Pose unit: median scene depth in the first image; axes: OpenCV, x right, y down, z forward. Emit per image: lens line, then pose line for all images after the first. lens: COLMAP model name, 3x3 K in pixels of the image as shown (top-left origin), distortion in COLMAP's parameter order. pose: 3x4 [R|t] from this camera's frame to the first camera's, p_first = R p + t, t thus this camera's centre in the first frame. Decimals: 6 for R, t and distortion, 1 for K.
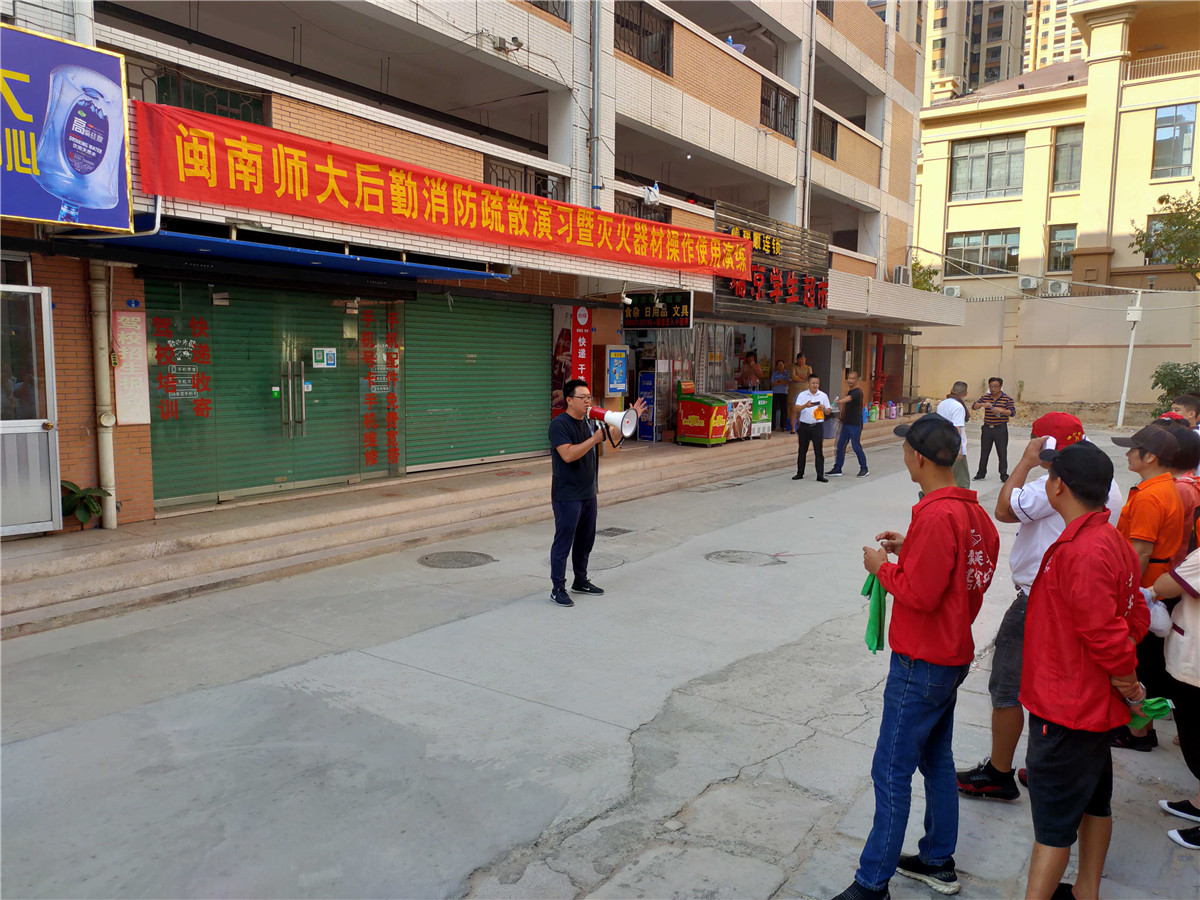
lens RADIAL K [[882.1, 0, 600.0], [0, 882.1, 450.0], [0, 0, 1]] dist [0.058146, -0.052158]
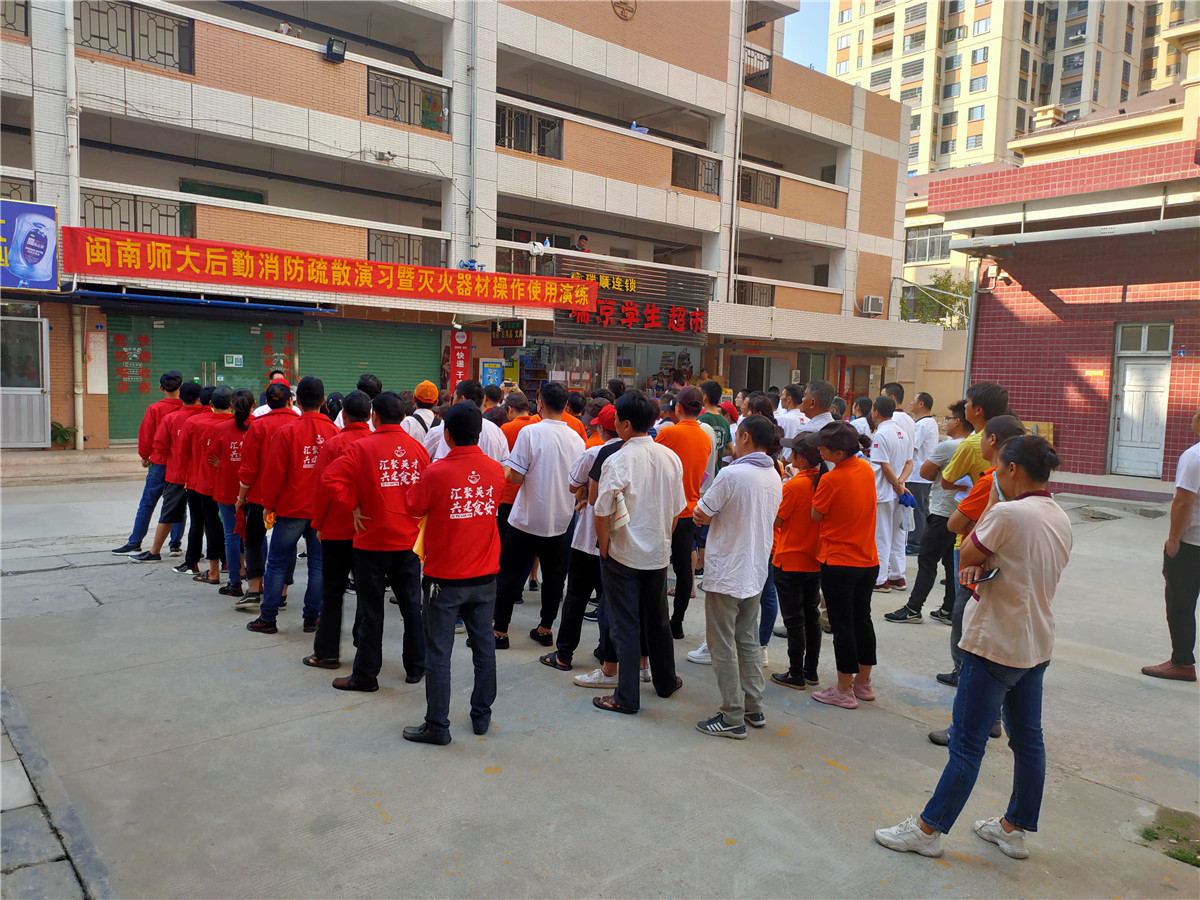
lens RADIAL K [[882.1, 0, 600.0], [0, 882.1, 450.0], [0, 0, 1]] dist [0.058146, -0.052158]
pose [[0.970083, 0.035228, -0.240206, 0.835957], [-0.041681, 0.998892, -0.021836, 0.075480], [0.239170, 0.031194, 0.970476, -0.469244]]
